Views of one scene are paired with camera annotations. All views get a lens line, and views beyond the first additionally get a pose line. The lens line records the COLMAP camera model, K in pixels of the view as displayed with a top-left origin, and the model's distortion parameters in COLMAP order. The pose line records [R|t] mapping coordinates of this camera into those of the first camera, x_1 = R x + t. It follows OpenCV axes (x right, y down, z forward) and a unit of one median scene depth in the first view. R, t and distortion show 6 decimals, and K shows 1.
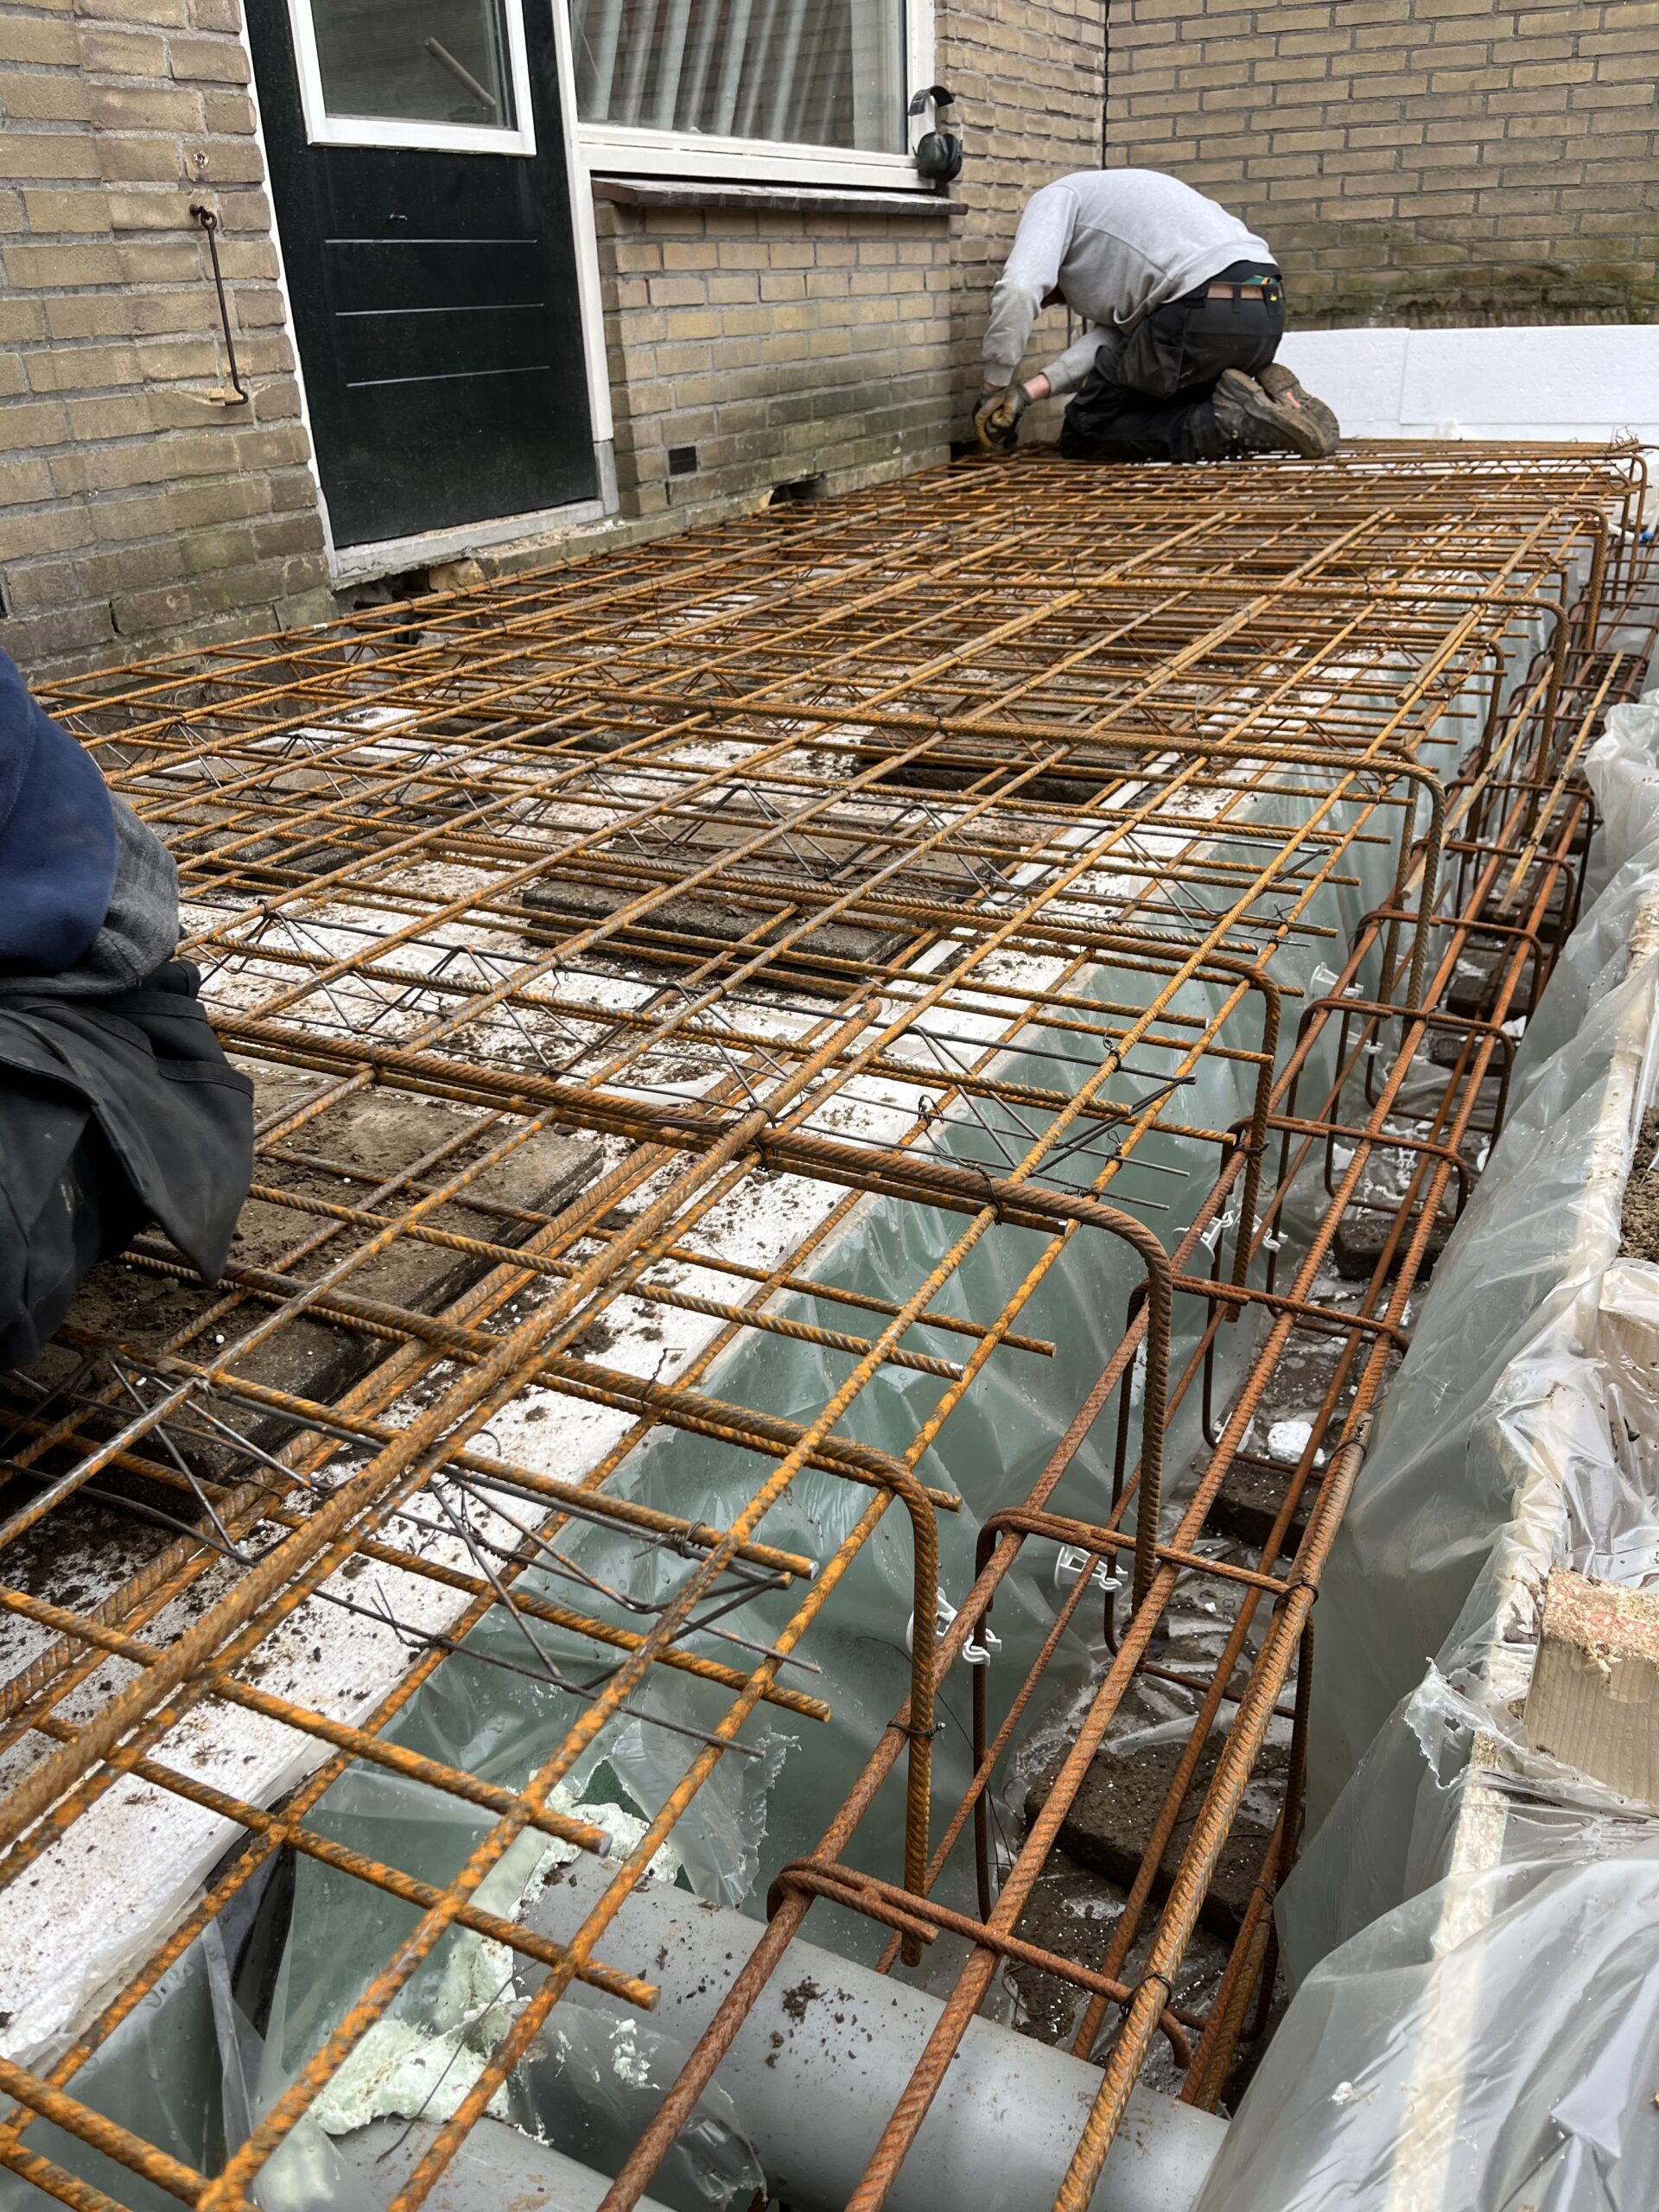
lens RADIAL K [[1693.4, 0, 829.5], [0, 1693.4, 1106.0], [0, 0, 1]] dist [0.056091, -0.088940]
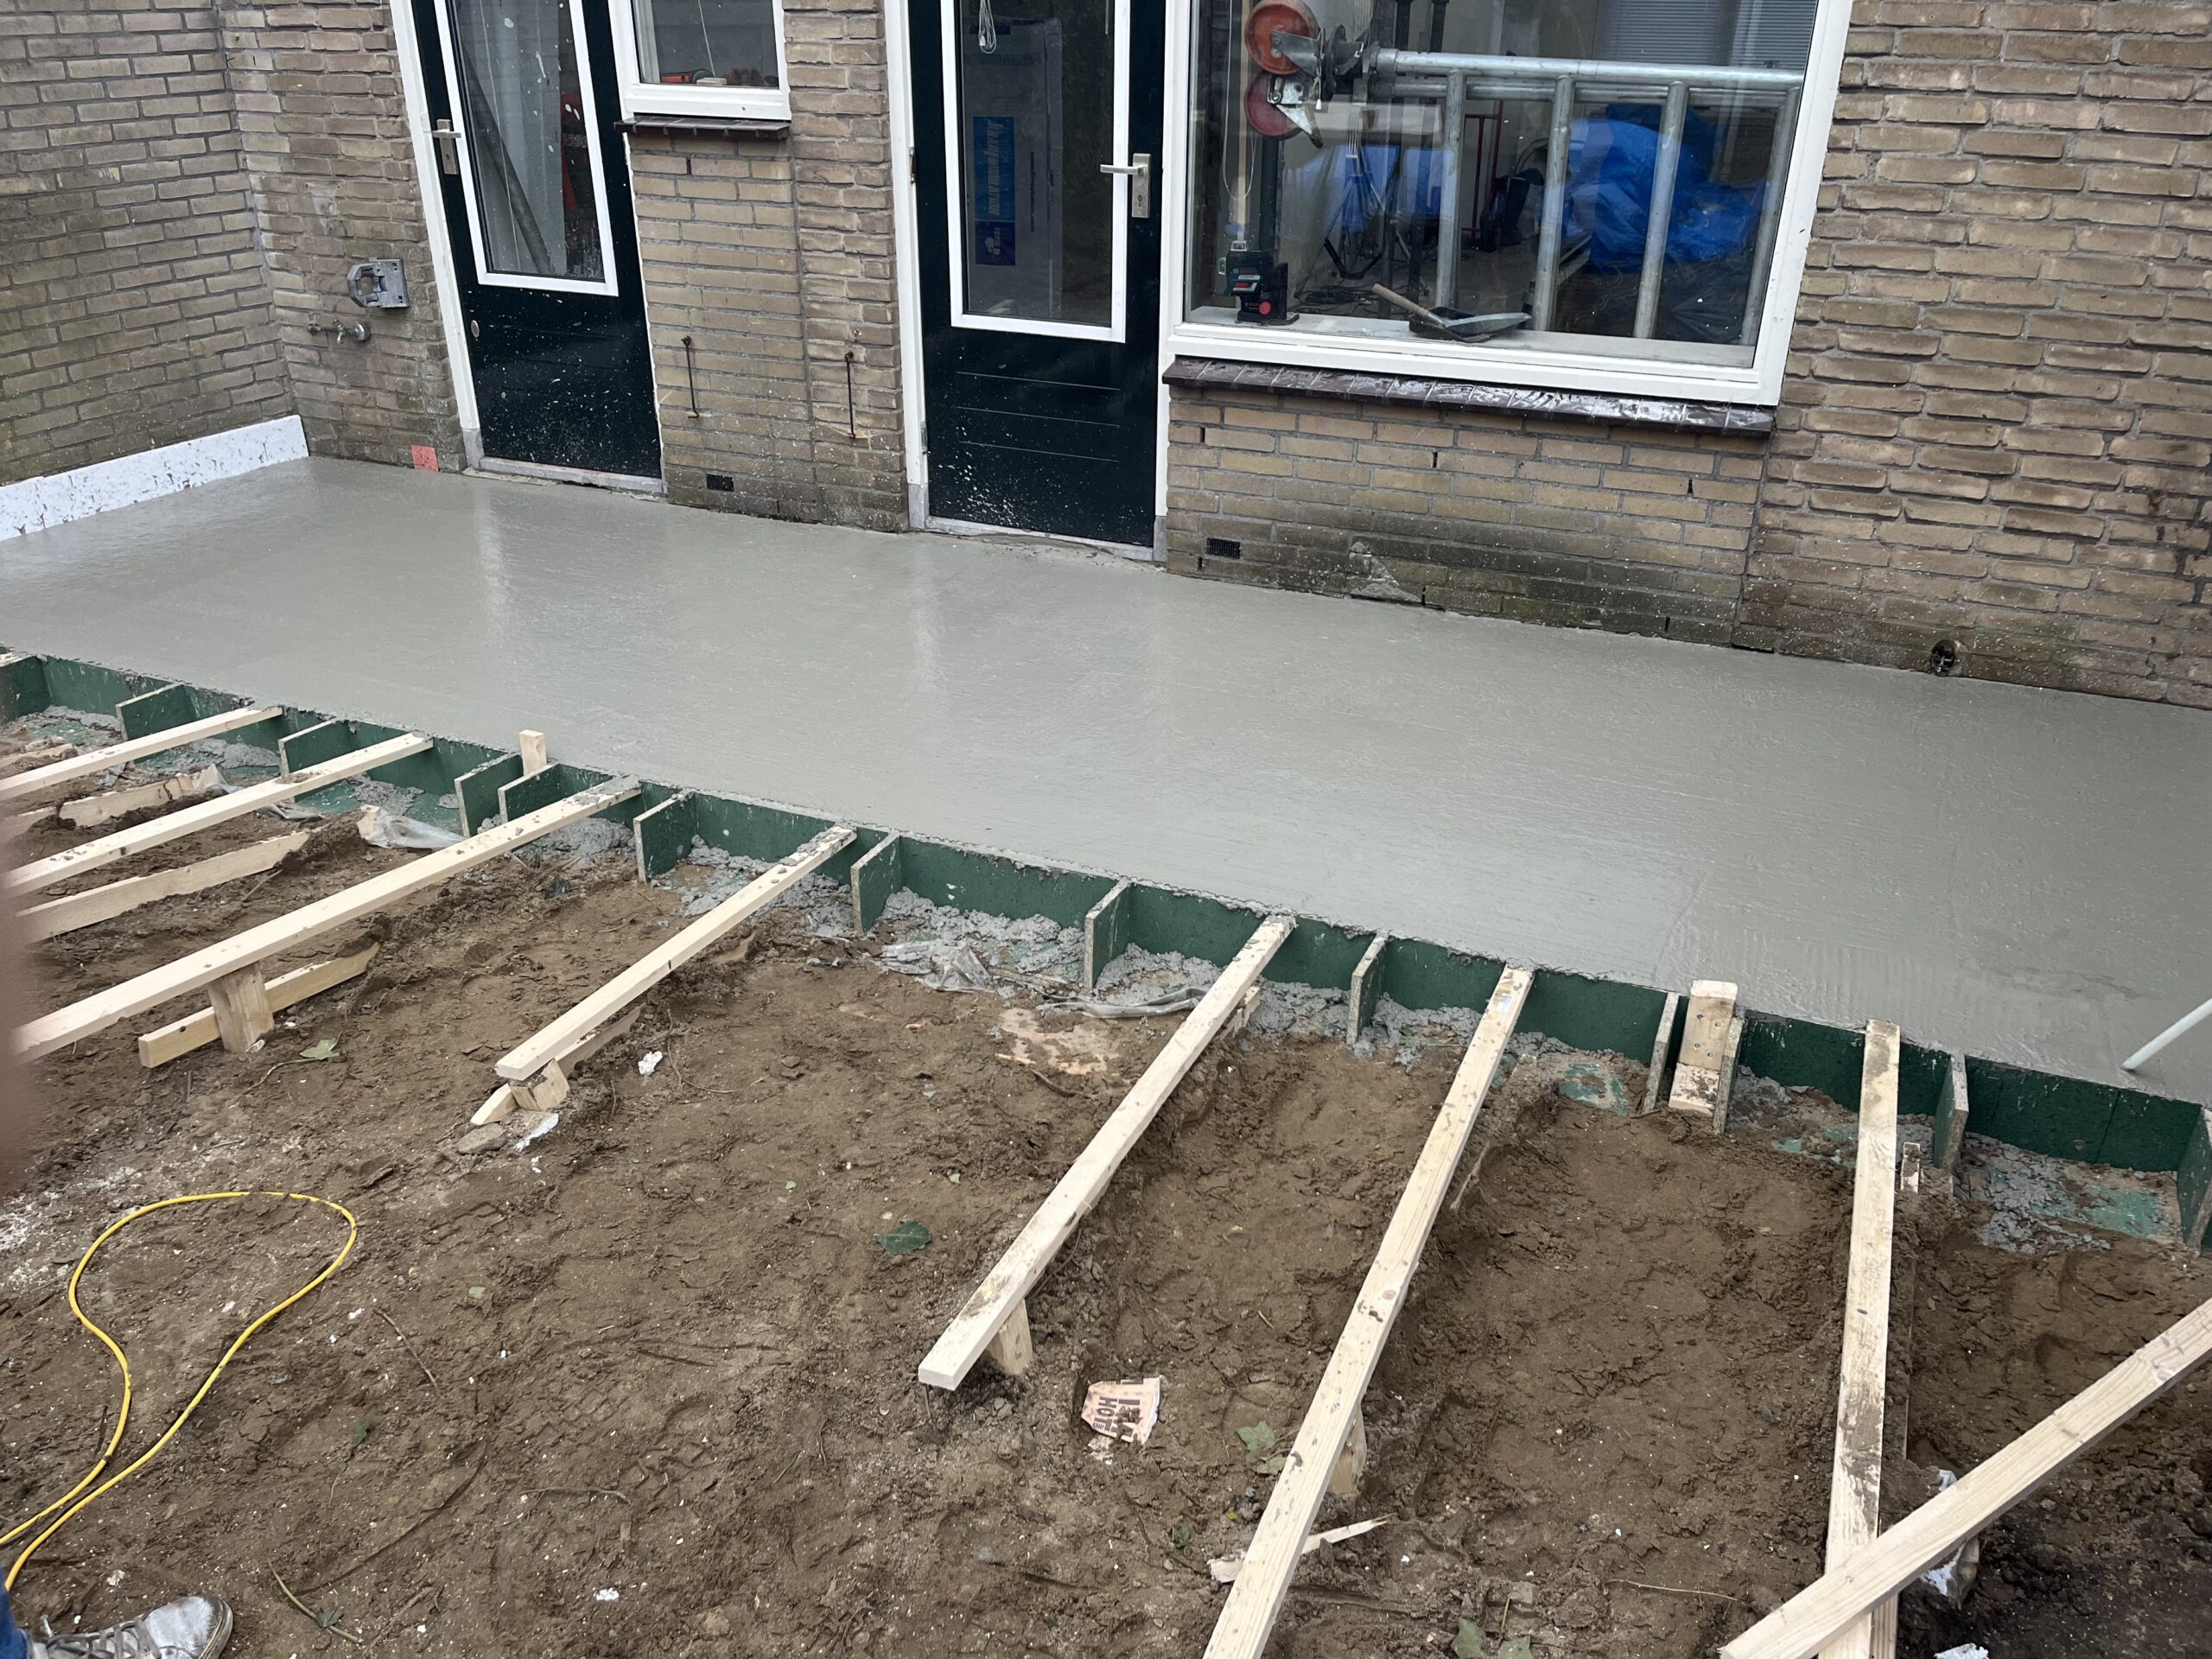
lens RADIAL K [[1693.4, 0, 1107.1], [0, 1693.4, 787.8], [0, 0, 1]] dist [0.056091, -0.088940]
pose [[0.055644, 0.461495, -0.885396, 1.389067], [-0.438830, 0.807834, 0.393488, -0.824545], [0.896846, 0.366643, 0.247469, 0.739679]]
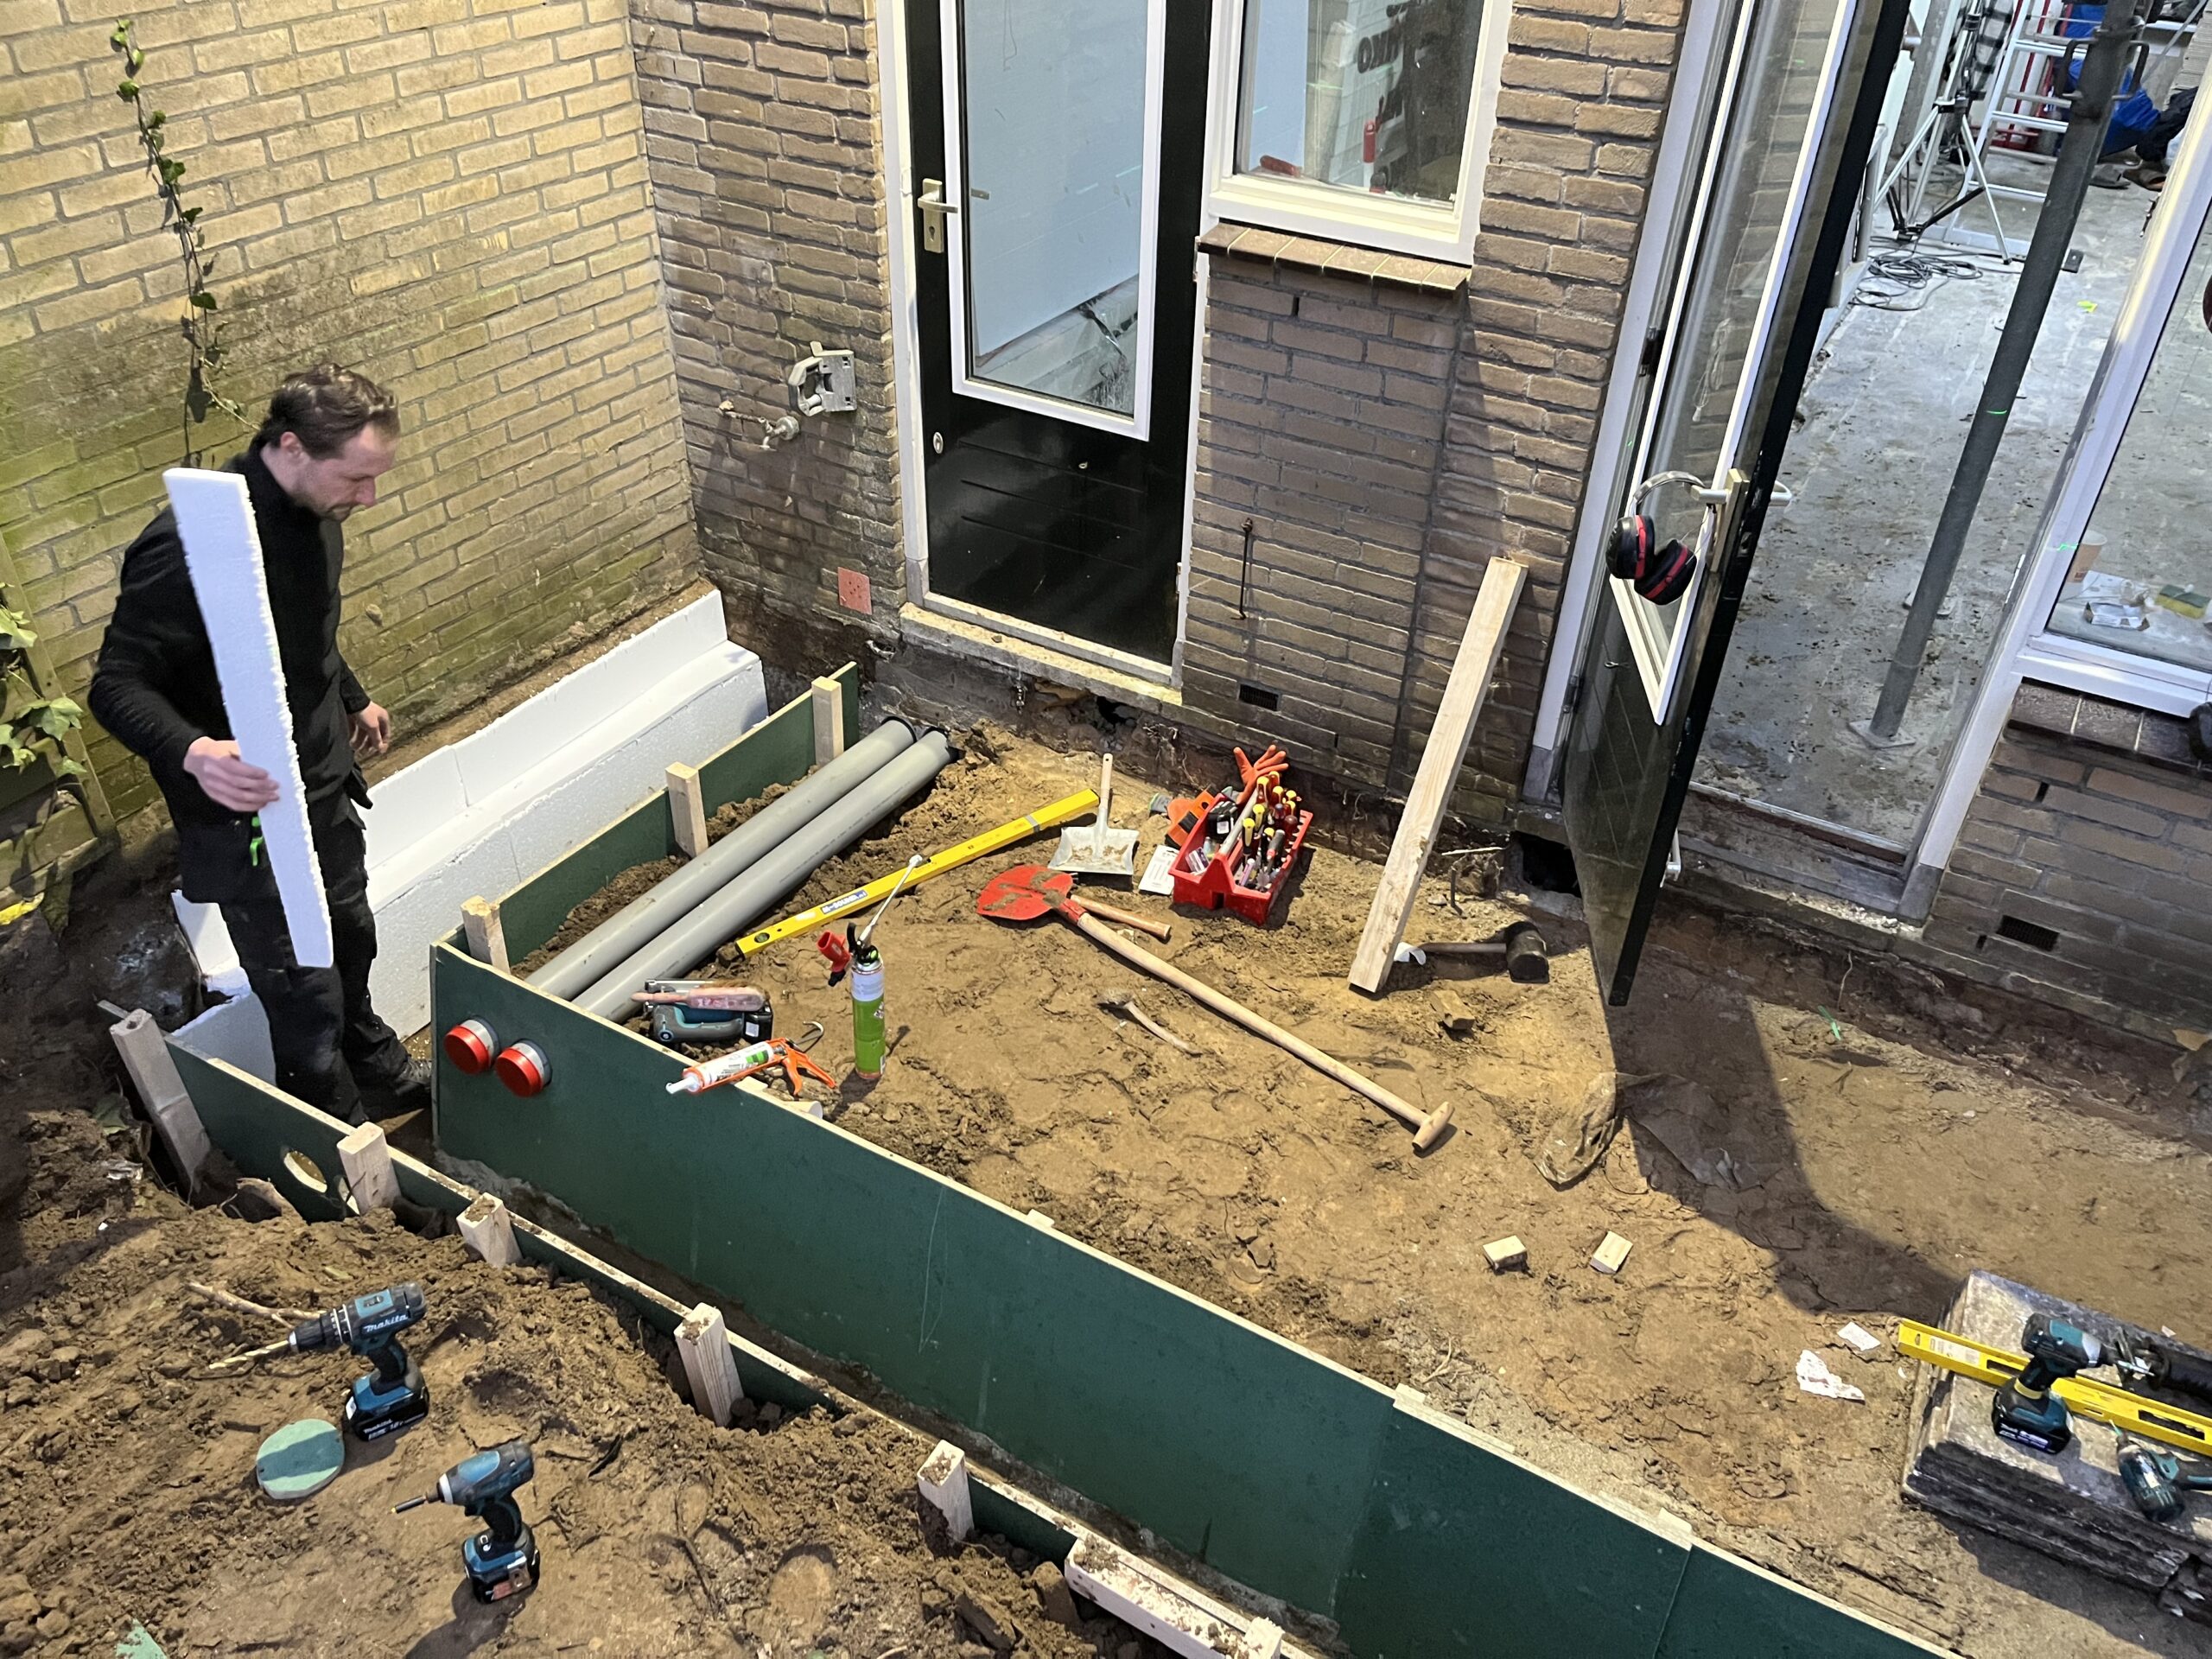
lens RADIAL K [[1673.8, 0, 1106.0], [0, 1673.8, 829.5], [0, 0, 1]] dist [0.032495, -0.005586]
pose [[-0.063027, 0.610397, -0.789584, 0.770212], [-0.455195, 0.686491, 0.567034, -0.832368], [0.888158, 0.395153, 0.234583, 0.321045]]
